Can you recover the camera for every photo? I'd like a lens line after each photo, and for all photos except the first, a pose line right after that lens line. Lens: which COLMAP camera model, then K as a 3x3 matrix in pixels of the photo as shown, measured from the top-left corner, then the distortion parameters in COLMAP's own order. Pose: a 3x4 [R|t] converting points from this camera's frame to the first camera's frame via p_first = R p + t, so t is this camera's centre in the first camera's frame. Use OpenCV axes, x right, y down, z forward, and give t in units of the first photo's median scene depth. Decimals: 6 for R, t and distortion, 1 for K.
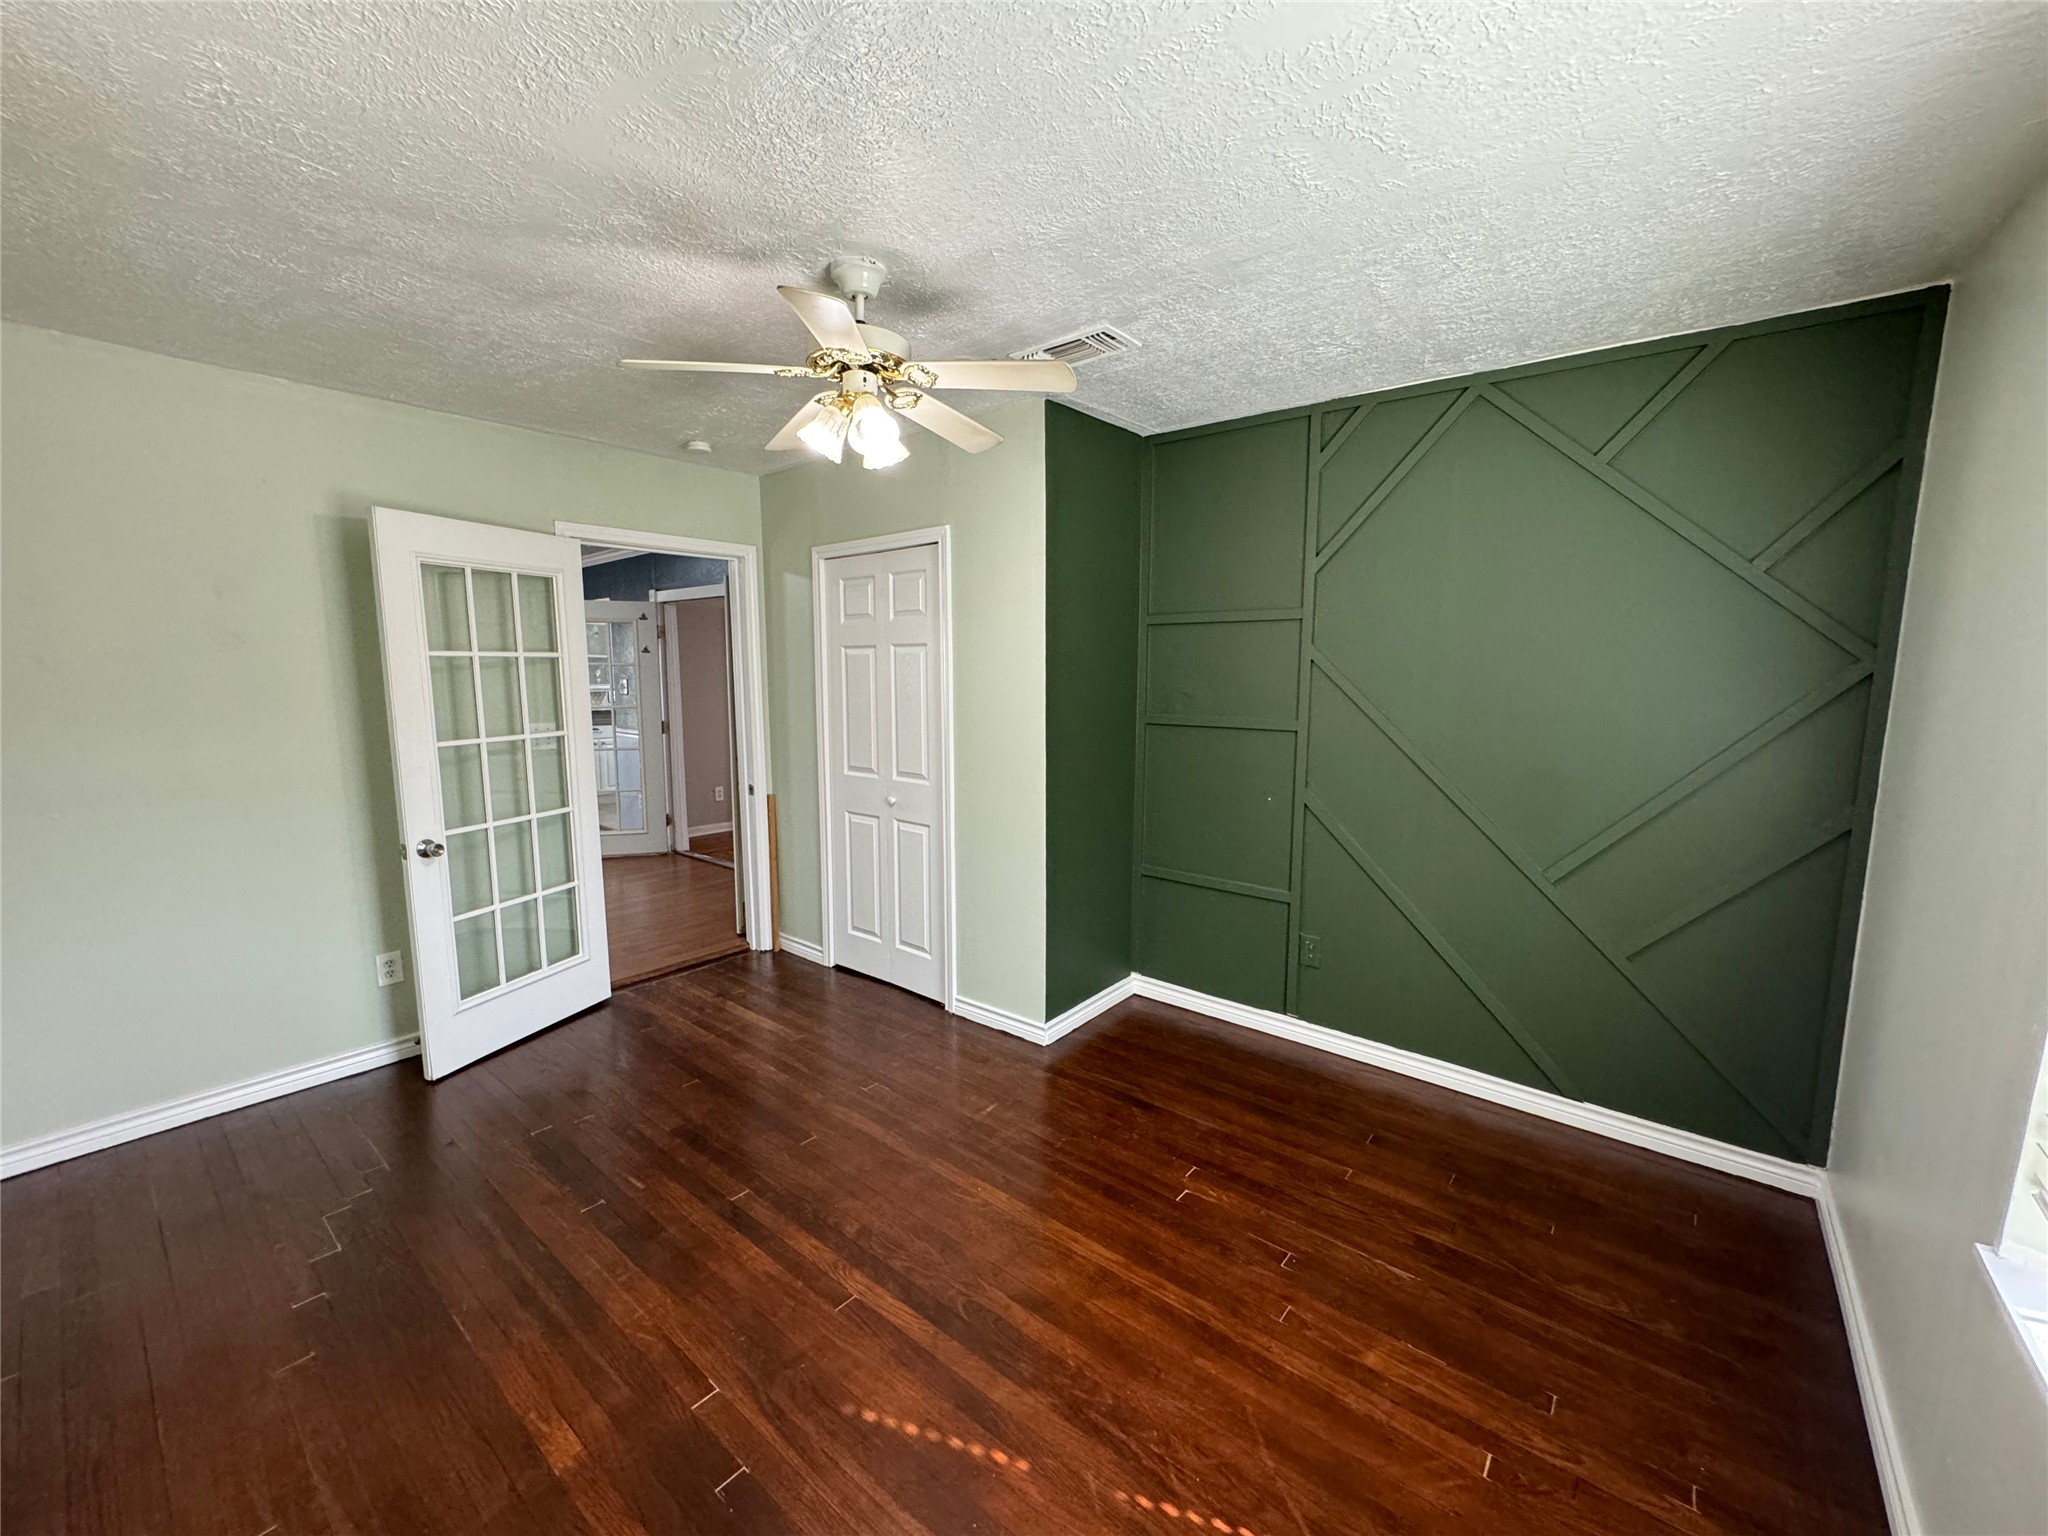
lens RADIAL K [[825.9, 0, 1028.0], [0, 825.9, 764.9], [0, 0, 1]] dist [-0.000874, -0.000489]
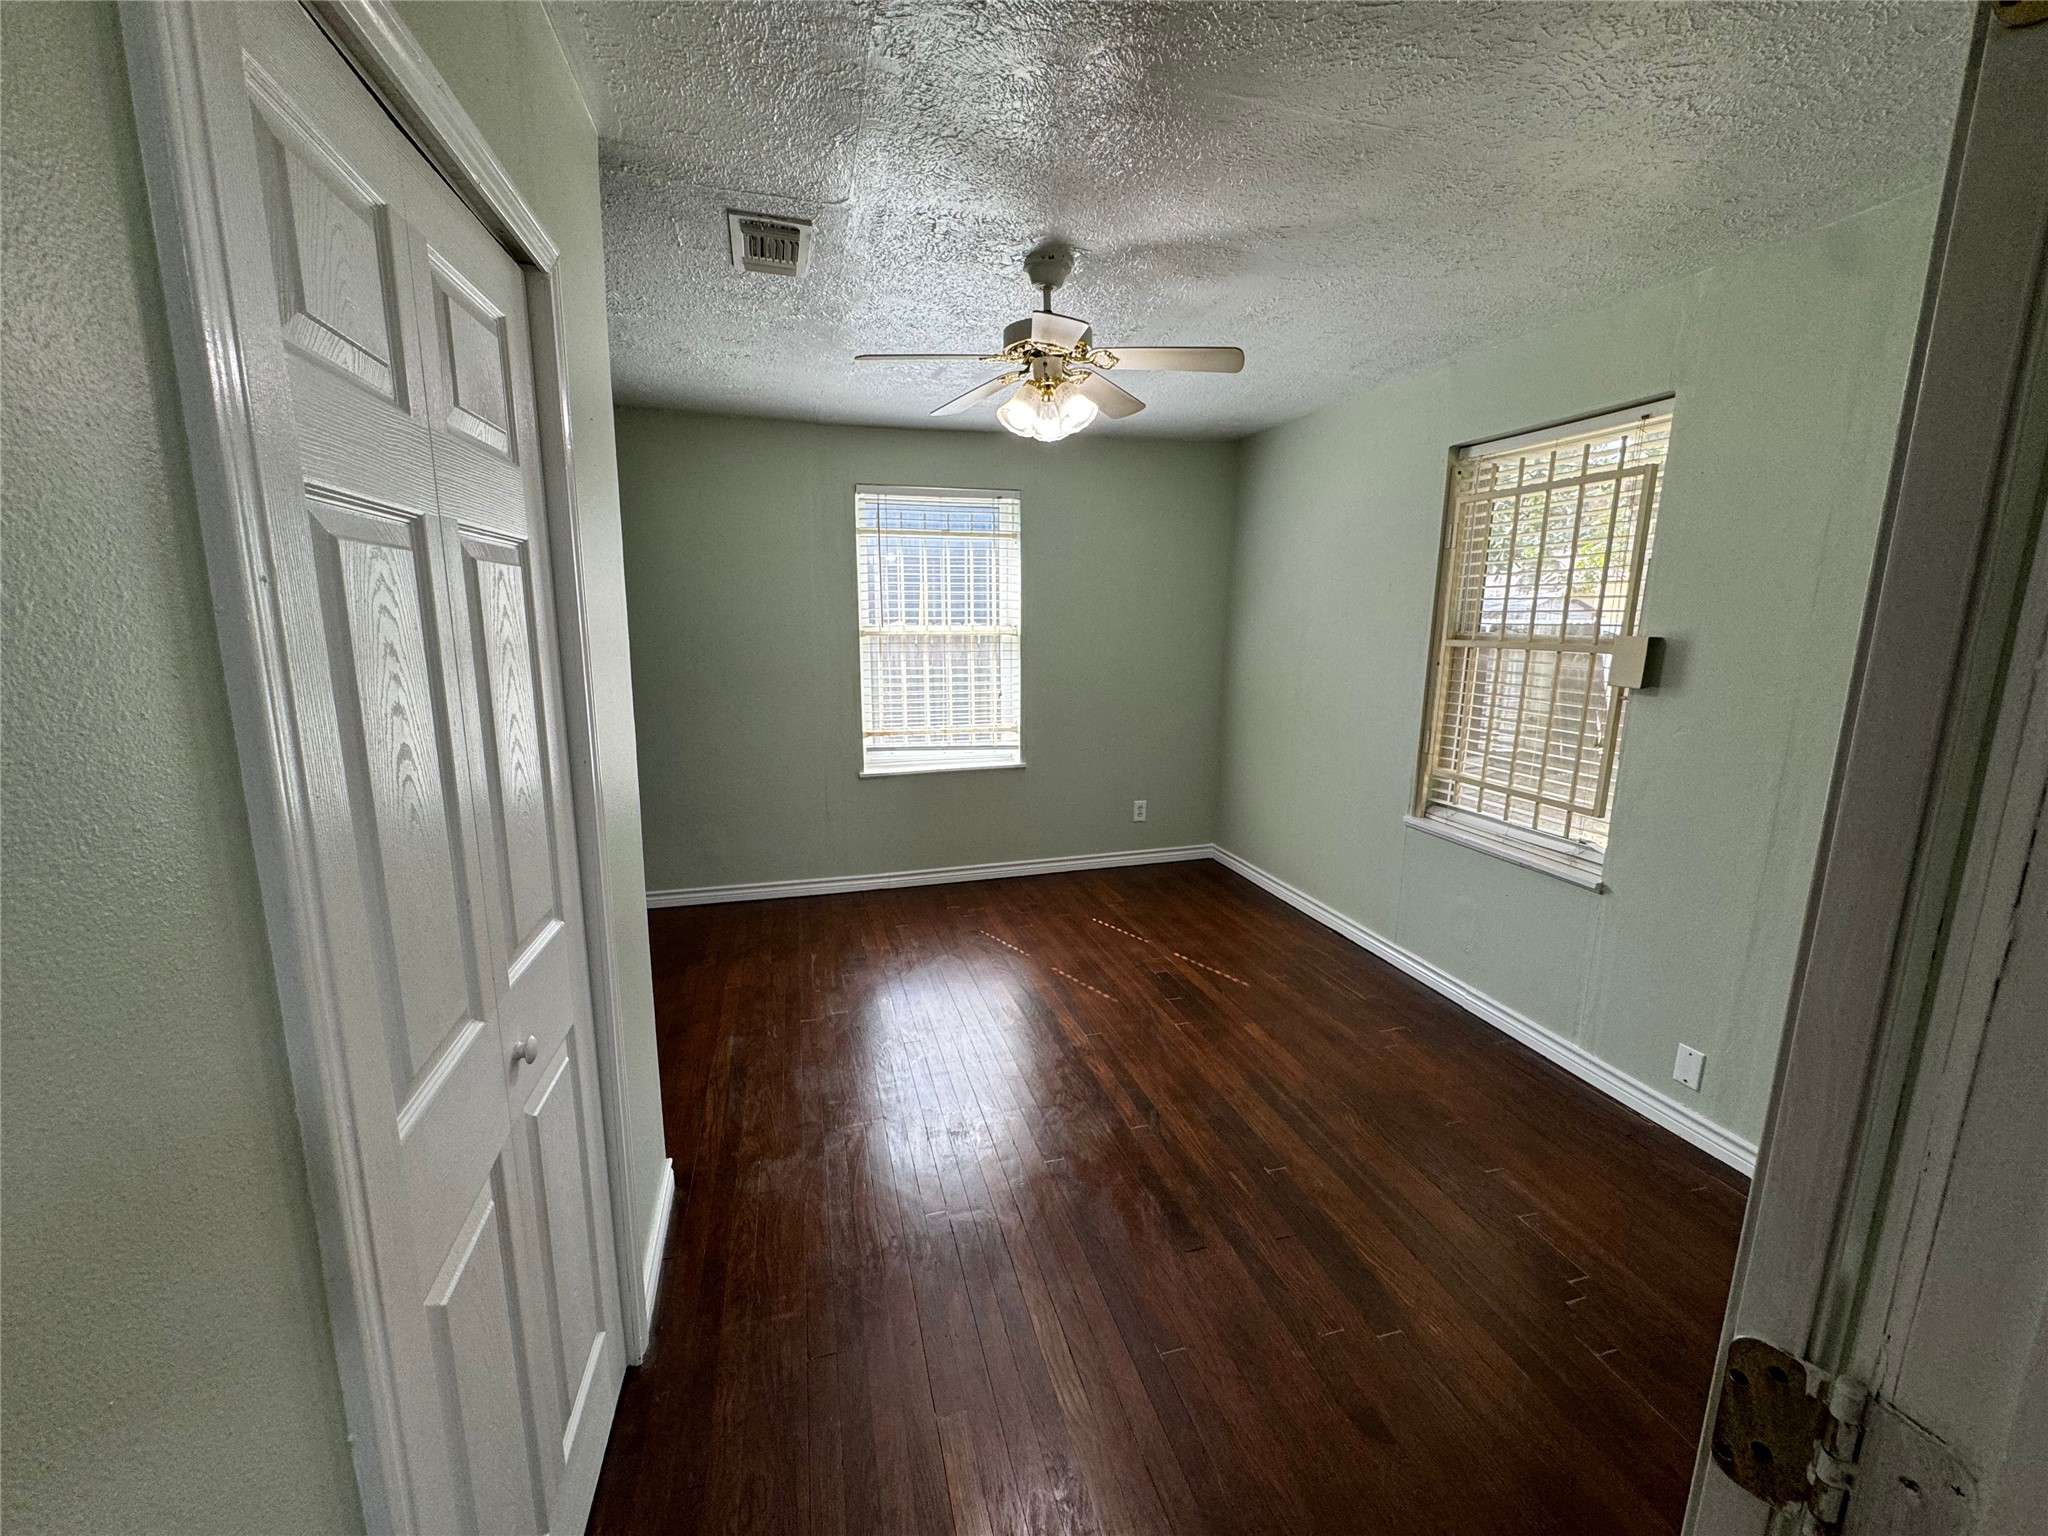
lens RADIAL K [[825.9, 0, 1028.0], [0, 825.9, 764.9], [0, 0, 1]] dist [-0.000874, -0.000489]
pose [[-0.822237, -0.112688, 0.557879, -0.816605], [0.058282, 0.958379, 0.279487, -0.230752], [-0.566154, 0.262319, -0.781447, 1.900223]]
